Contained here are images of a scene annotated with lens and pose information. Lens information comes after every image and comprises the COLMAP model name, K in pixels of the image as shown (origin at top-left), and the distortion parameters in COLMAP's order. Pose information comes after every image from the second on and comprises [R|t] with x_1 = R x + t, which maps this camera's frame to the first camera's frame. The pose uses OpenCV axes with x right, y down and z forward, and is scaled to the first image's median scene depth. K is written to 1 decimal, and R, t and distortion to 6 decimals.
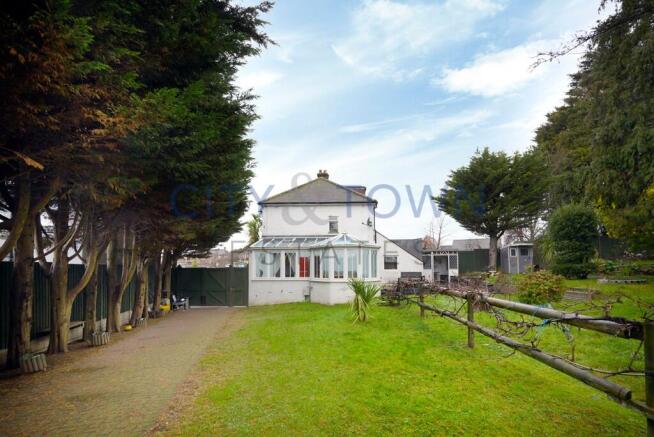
lens RADIAL K [[261.4, 0, 324.0], [0, 261.4, 211.3], [0, 0, 1]] dist [0.001472, 0.000153]
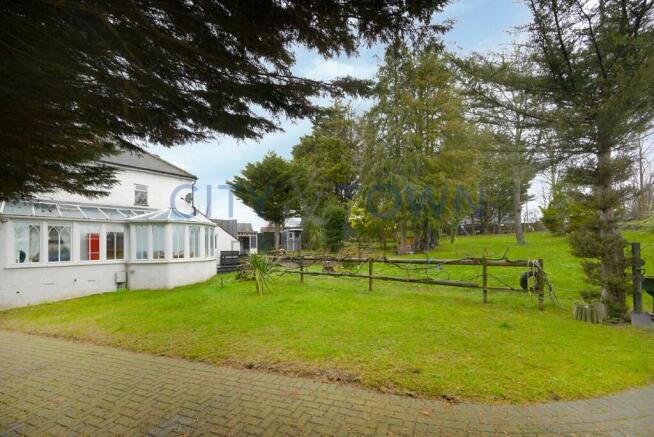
lens RADIAL K [[252.4, 0, 324.6], [0, 252.4, 217.5], [0, 0, 1]] dist [-0.031716, 0.000012]
pose [[0.610309, 0.081936, 0.787915, -0.220476], [-0.151117, 0.988413, 0.014267, 0.024417], [-0.777616, -0.127774, 0.615619, 0.084593]]
